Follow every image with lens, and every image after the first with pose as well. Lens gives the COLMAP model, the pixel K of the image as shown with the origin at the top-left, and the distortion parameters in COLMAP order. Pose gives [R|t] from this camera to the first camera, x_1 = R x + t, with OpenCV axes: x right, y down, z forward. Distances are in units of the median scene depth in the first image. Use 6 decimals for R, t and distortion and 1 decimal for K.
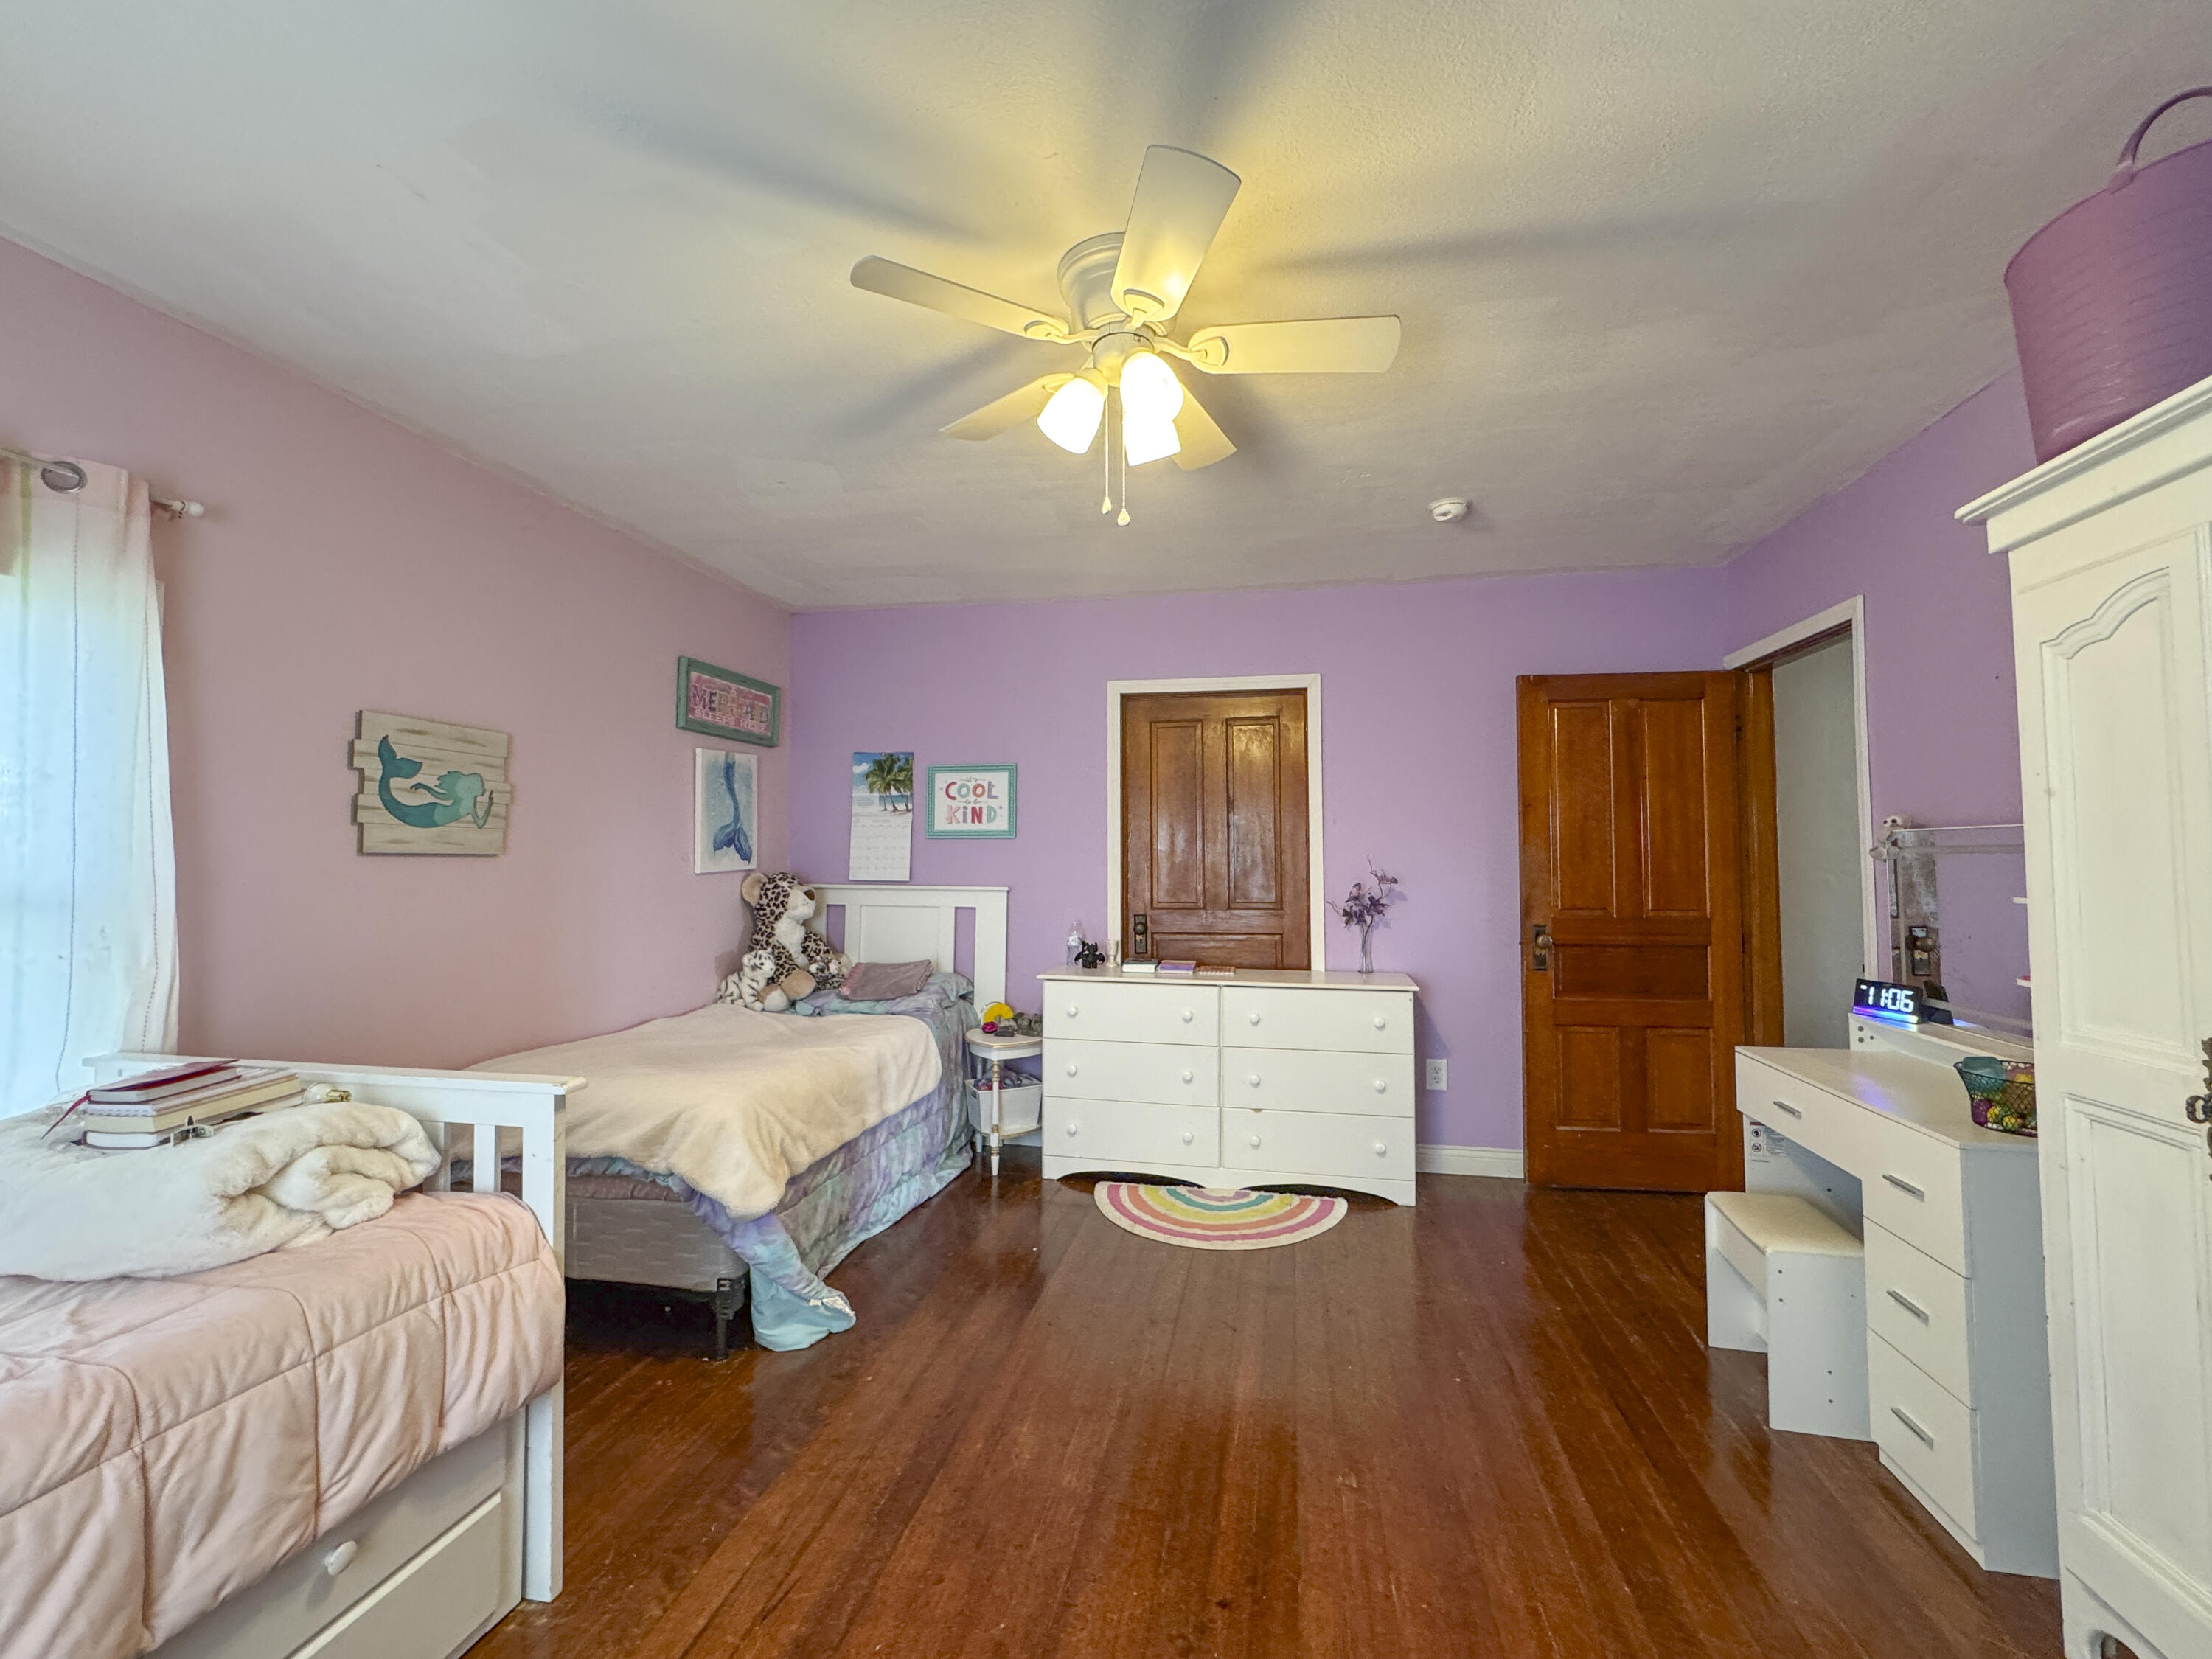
lens RADIAL K [[893.8, 0, 1106.0], [0, 893.8, 829.5], [0, 0, 1]] dist [-0.000316, -0.000190]
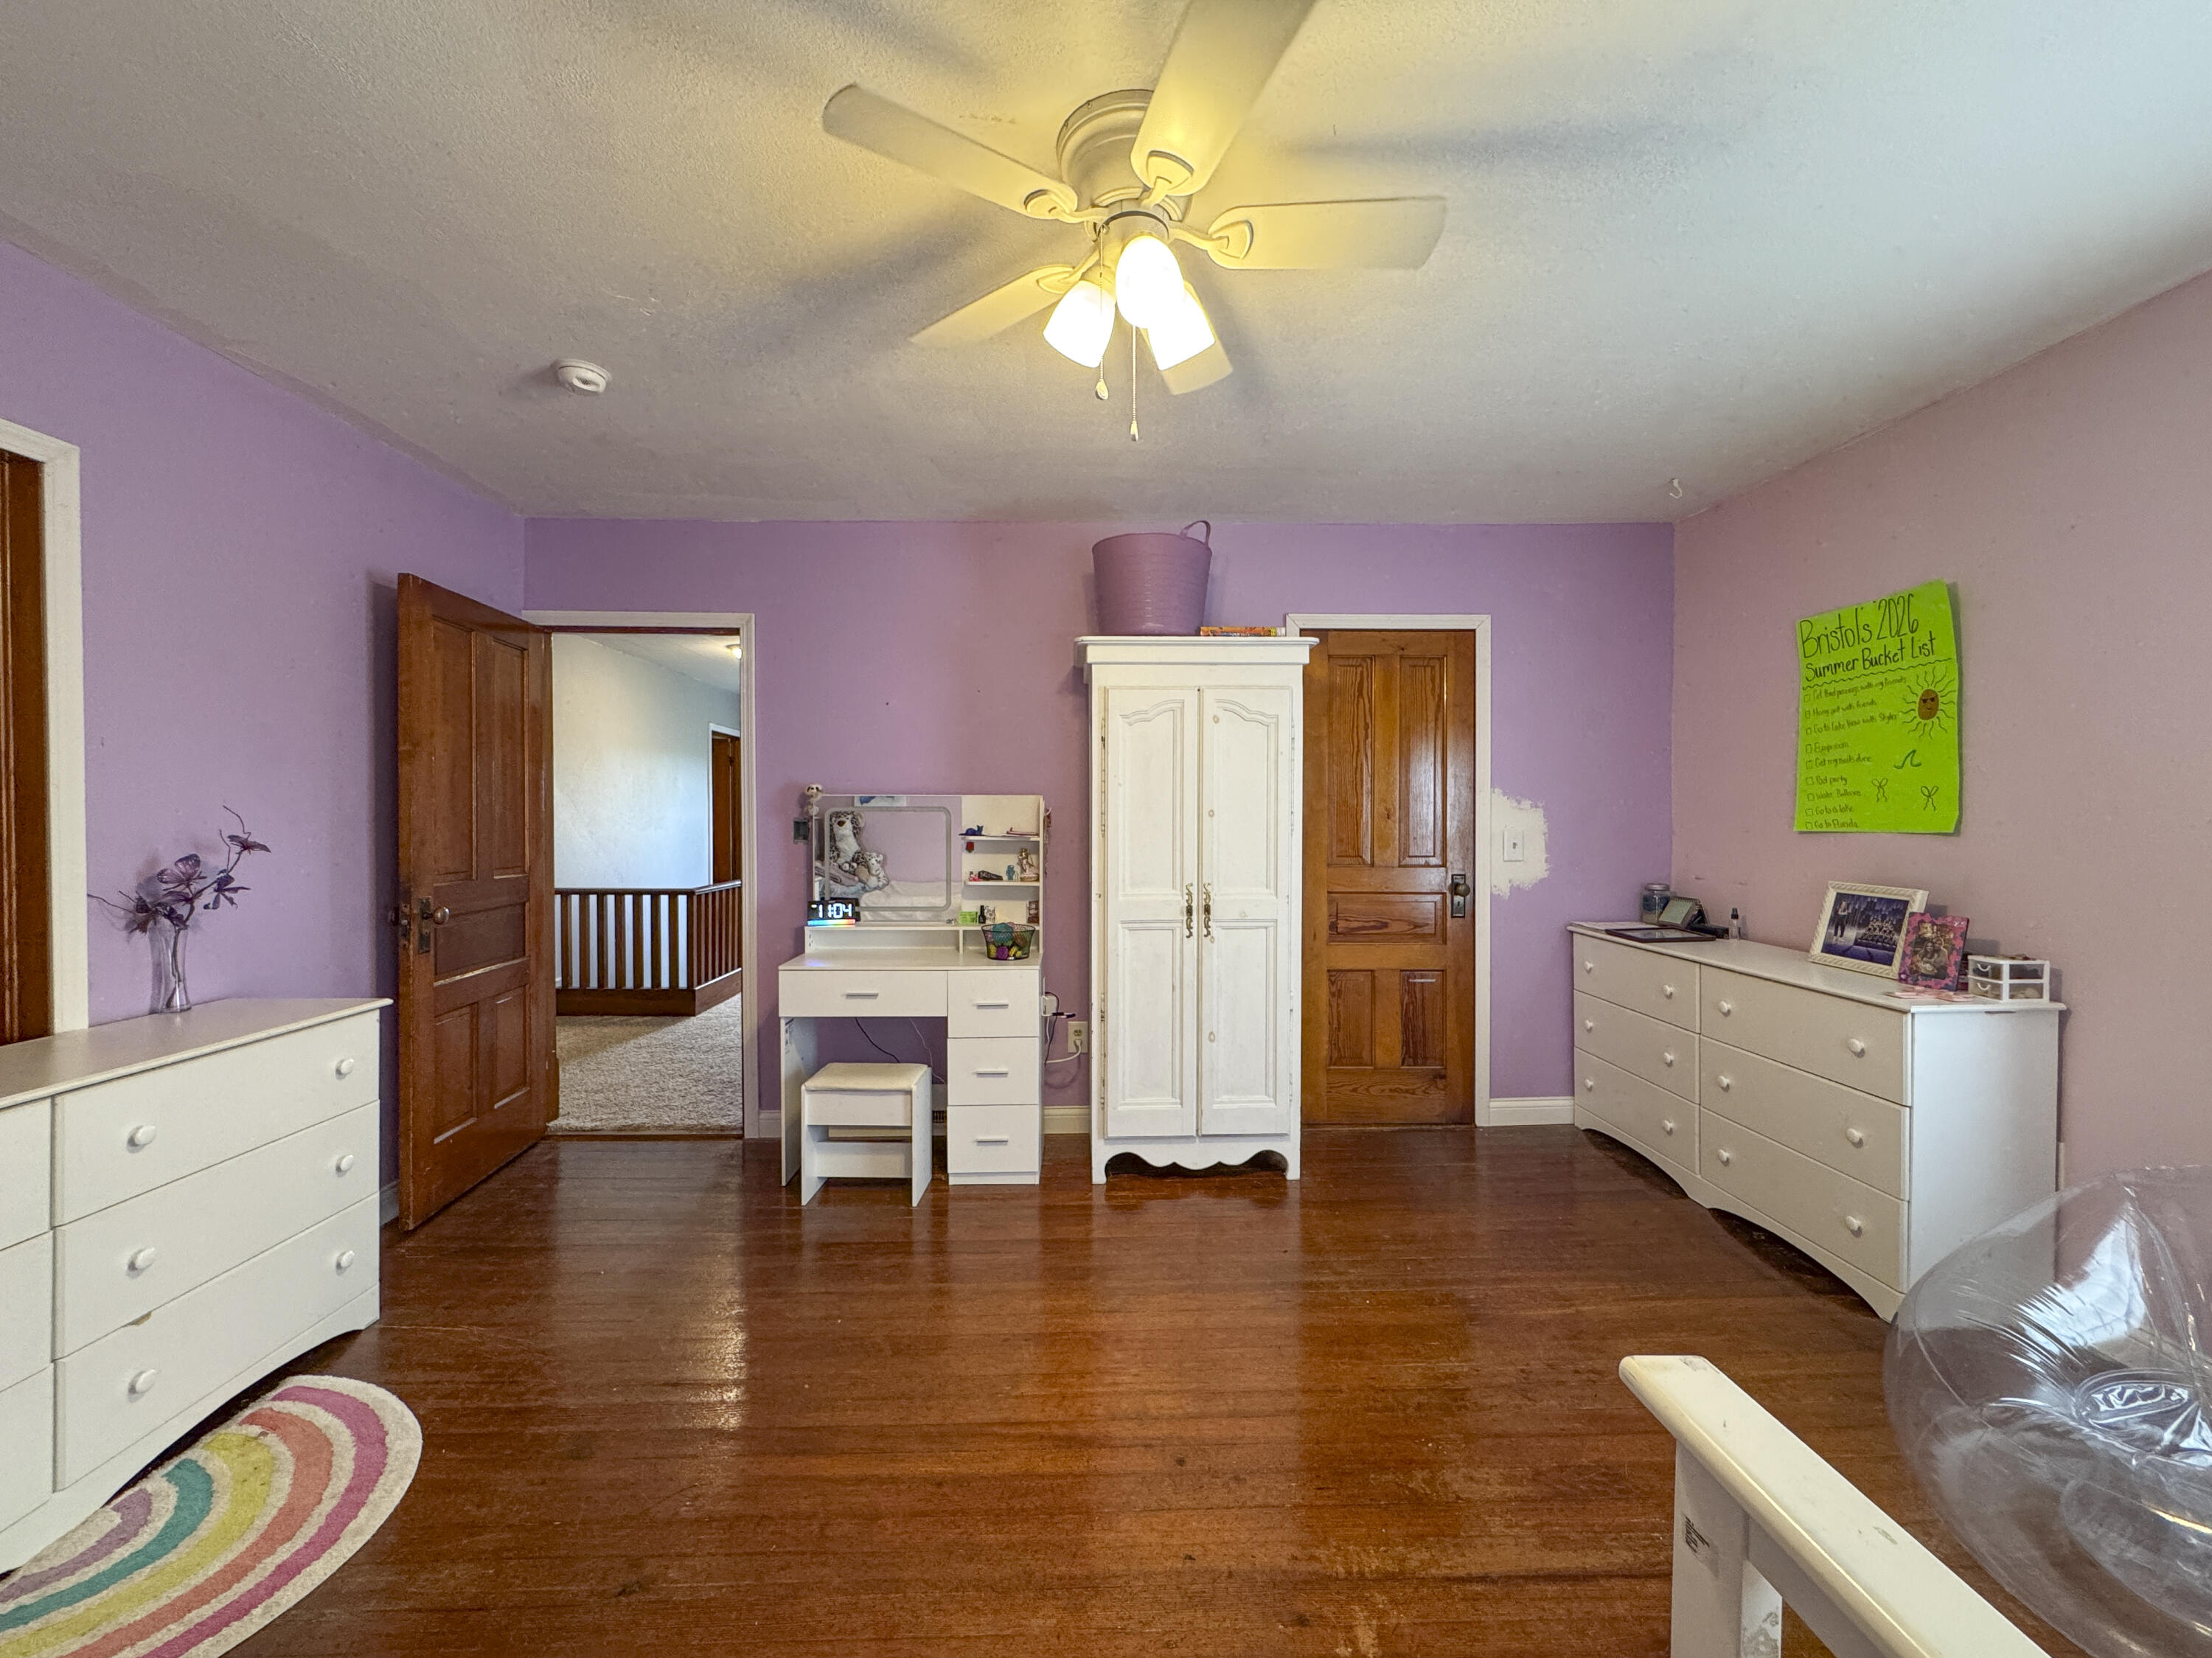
lens RADIAL K [[893.7, 0, 1106.0], [0, 893.7, 829.0], [0, 0, 1]] dist [-0.000316, -0.000190]
pose [[-0.214803, -0.017666, 0.976498, -0.435700], [-0.036814, 0.999272, 0.009980, 0.017995], [-0.975963, -0.033805, -0.215297, 0.610777]]
